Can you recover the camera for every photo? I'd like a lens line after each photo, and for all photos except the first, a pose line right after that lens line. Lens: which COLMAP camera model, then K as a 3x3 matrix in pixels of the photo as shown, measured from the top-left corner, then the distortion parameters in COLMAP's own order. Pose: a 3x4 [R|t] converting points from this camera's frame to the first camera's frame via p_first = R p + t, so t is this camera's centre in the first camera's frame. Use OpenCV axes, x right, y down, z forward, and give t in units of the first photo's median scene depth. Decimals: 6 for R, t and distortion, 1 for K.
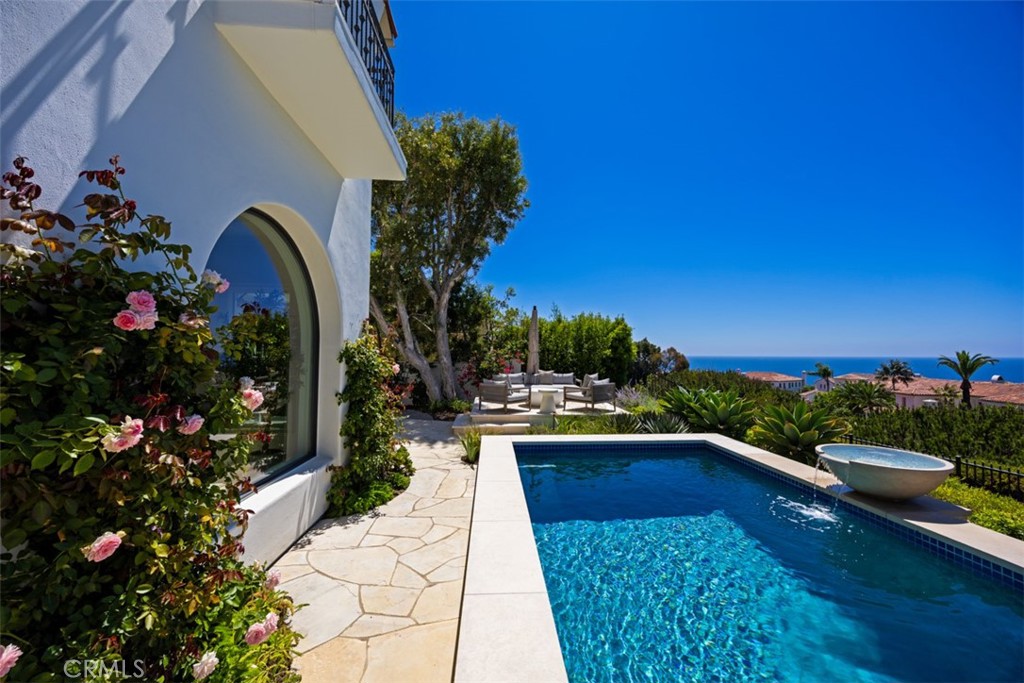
lens RADIAL K [[455.1, 0, 515.1], [0, 455.1, 305.8], [0, 0, 1]] dist [-0.002745, -0.000327]
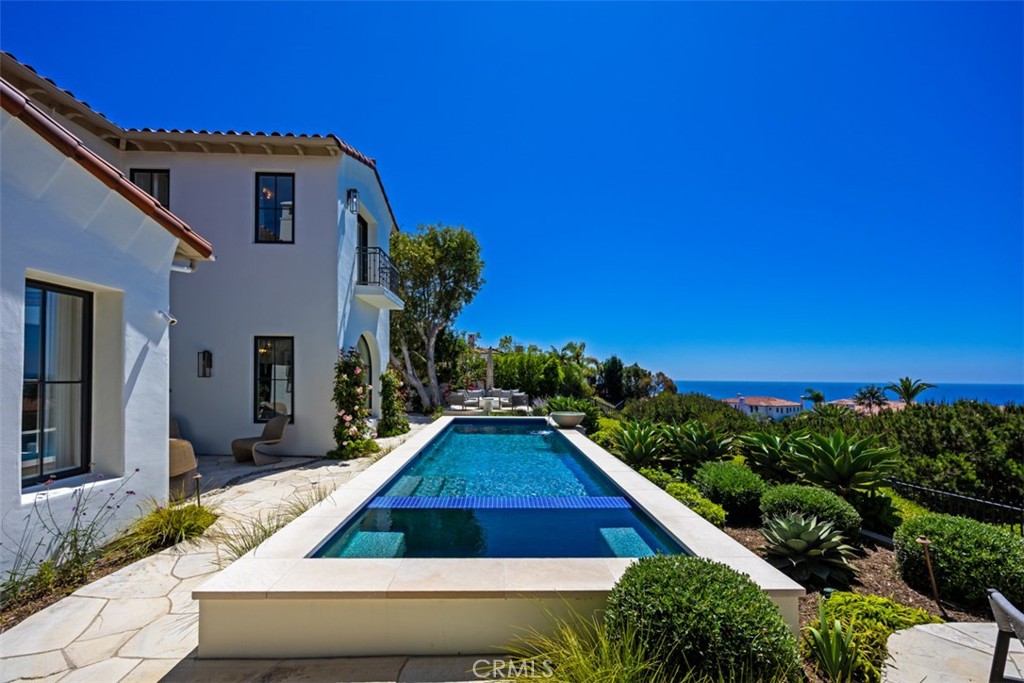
lens RADIAL K [[489.2, 0, 510.5], [0, 489.2, 368.3], [0, 0, 1]] dist [-0.001603, -0.000029]
pose [[0.999419, 0.005264, -0.033687, 0.160531], [-0.002331, 0.996249, 0.086500, -0.066910], [0.034016, -0.086371, 0.995682, -0.621007]]
